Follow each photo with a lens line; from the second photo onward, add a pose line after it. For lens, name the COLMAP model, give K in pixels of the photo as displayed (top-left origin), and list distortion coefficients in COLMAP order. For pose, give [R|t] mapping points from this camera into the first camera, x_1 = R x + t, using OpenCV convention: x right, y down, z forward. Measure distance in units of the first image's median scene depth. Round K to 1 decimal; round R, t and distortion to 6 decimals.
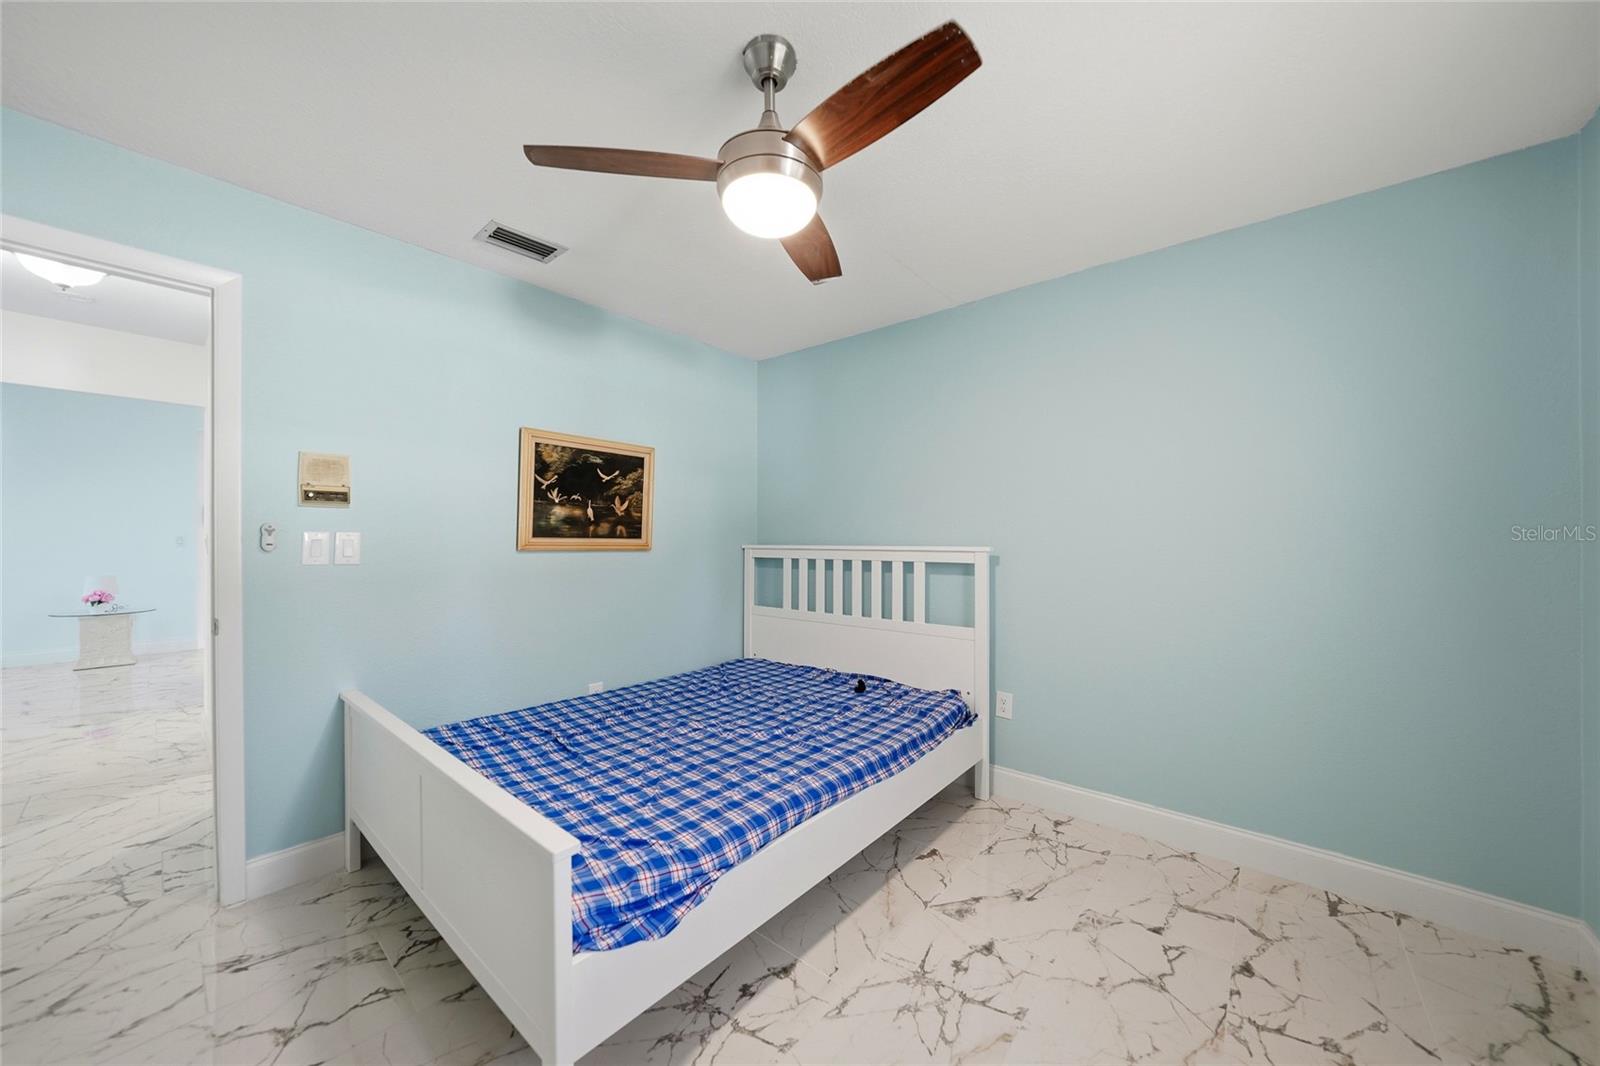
lens RADIAL K [[561.0, 0, 794.7], [0, 561.0, 540.6], [0, 0, 1]] dist [-0.021018, 0.002527]
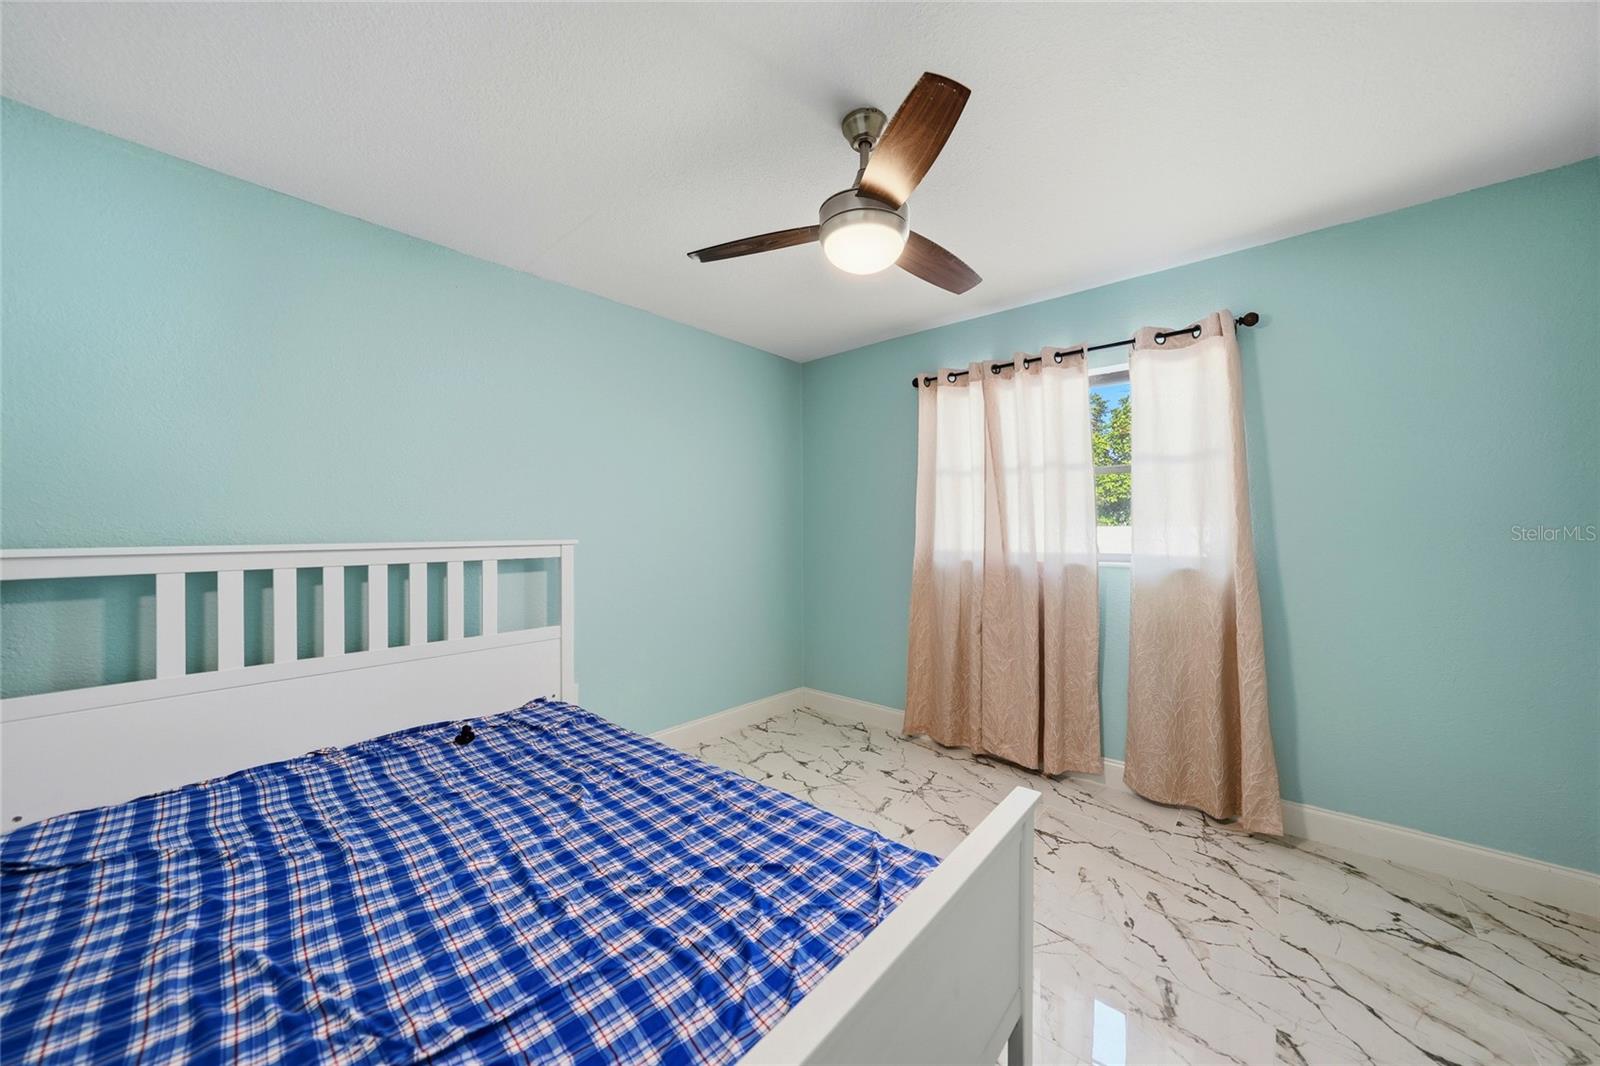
lens RADIAL K [[561.0, 0, 794.7], [0, 561.0, 532.0], [0, 0, 1]] dist [-0.021018, 0.002527]
pose [[0.014633, 0.000141, 0.999893, -0.591373], [0.012911, 0.999917, -0.000330, 0.003523], [-0.999810, 0.012915, 0.014630, 0.552754]]
